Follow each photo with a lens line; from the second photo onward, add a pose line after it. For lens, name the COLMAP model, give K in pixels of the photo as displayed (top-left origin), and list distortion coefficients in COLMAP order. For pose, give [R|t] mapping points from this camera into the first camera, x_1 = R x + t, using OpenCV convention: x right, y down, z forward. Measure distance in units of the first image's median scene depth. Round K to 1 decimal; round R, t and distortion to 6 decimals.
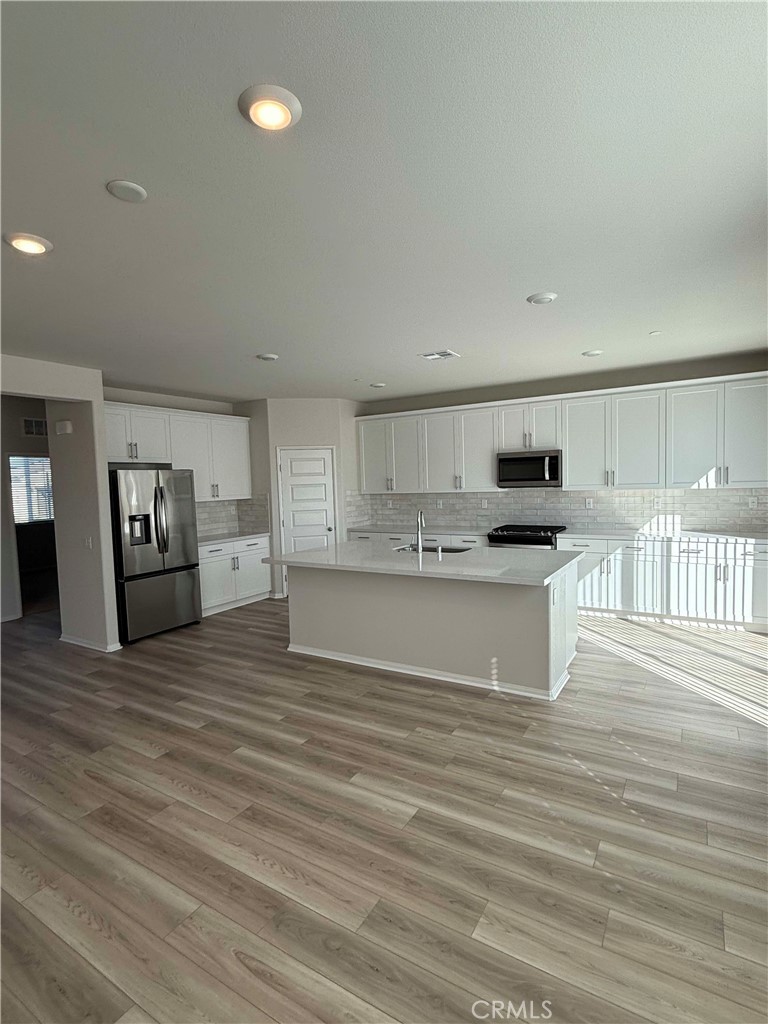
lens RADIAL K [[509.3, 0, 384.0], [0, 509.3, 512.0], [0, 0, 1]] dist [0.002055, -0.000306]
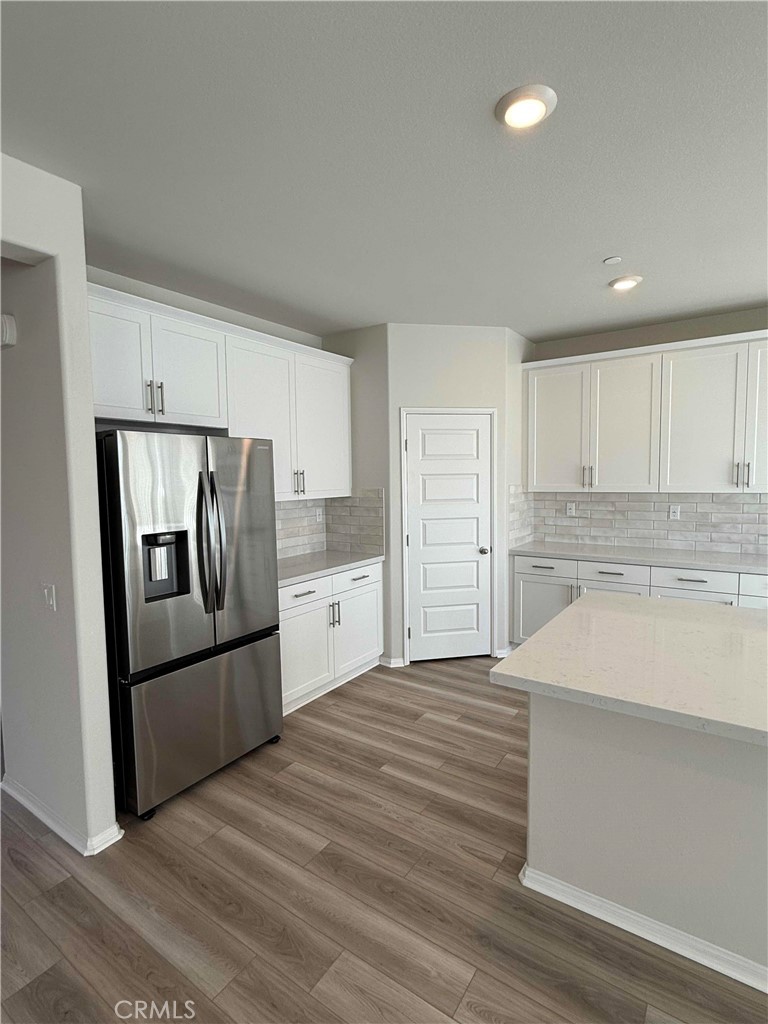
lens RADIAL K [[509.3, 0, 384.0], [0, 509.3, 512.0], [0, 0, 1]] dist [0.002055, -0.000306]
pose [[0.998705, 0.019759, -0.046878, -0.214205], [-0.019360, 0.999773, 0.008952, -0.015873], [0.047045, -0.008033, 0.998860, 0.449679]]
